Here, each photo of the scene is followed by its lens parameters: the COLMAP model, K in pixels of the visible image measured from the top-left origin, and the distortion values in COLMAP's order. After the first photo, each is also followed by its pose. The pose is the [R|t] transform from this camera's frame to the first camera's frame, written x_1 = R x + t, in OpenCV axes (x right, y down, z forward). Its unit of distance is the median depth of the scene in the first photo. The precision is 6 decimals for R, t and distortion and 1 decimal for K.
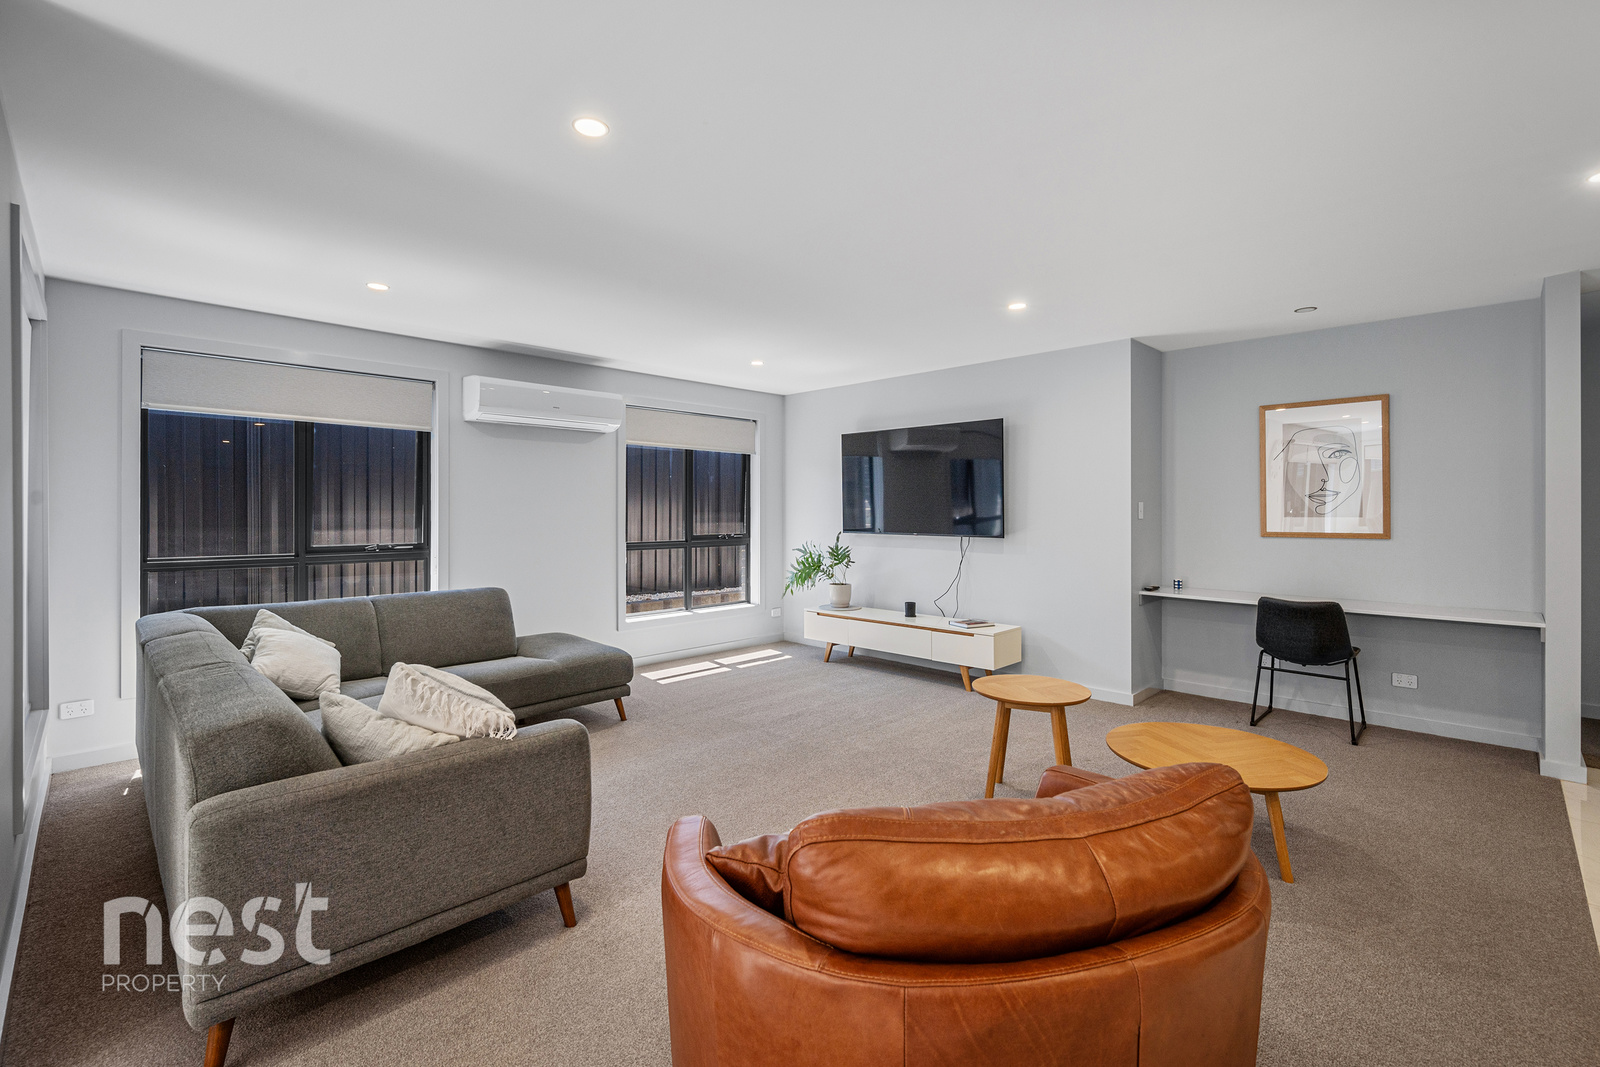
lens RADIAL K [[699.5, 0, 803.6], [0, 699.5, 508.0], [0, 0, 1]] dist [0.002386, 0.000292]
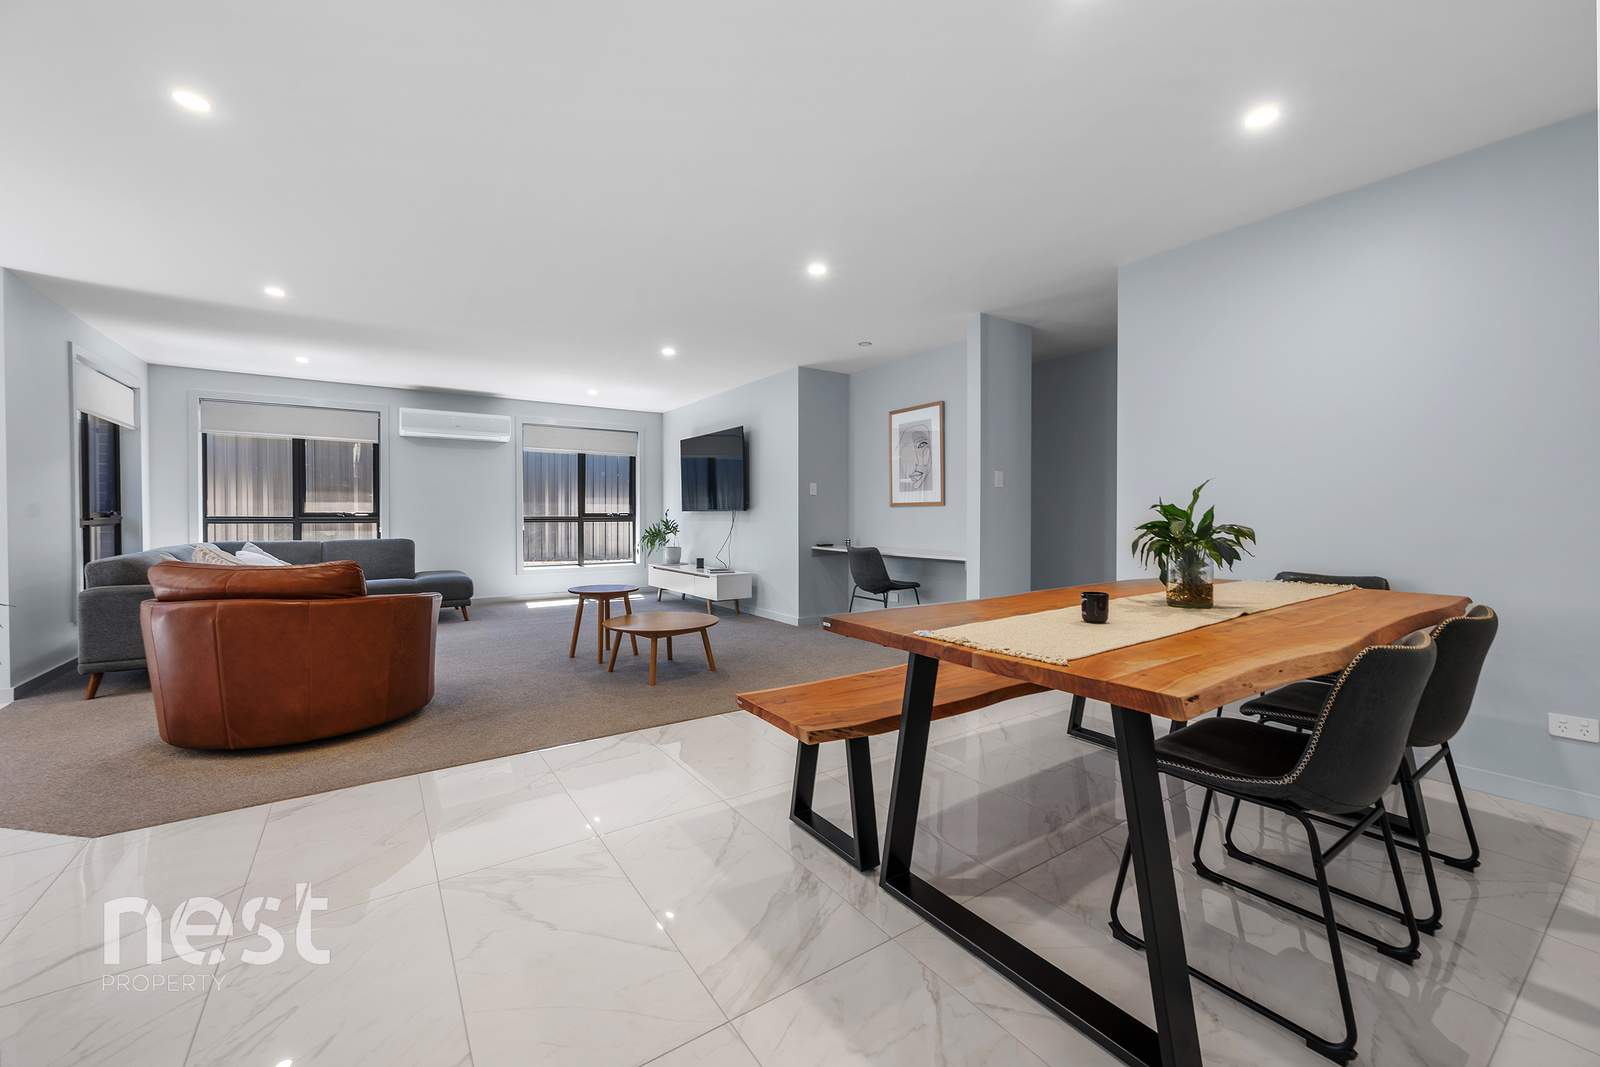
lens RADIAL K [[630.6, 0, 800.9], [0, 630.6, 520.8], [0, 0, 1]] dist [-0.000961, 0.000040]
pose [[0.982394, 0.002021, -0.186808, 0.629025], [0.000120, 0.999934, 0.011450, 0.048042], [0.186819, -0.011271, 0.982330, -0.222598]]
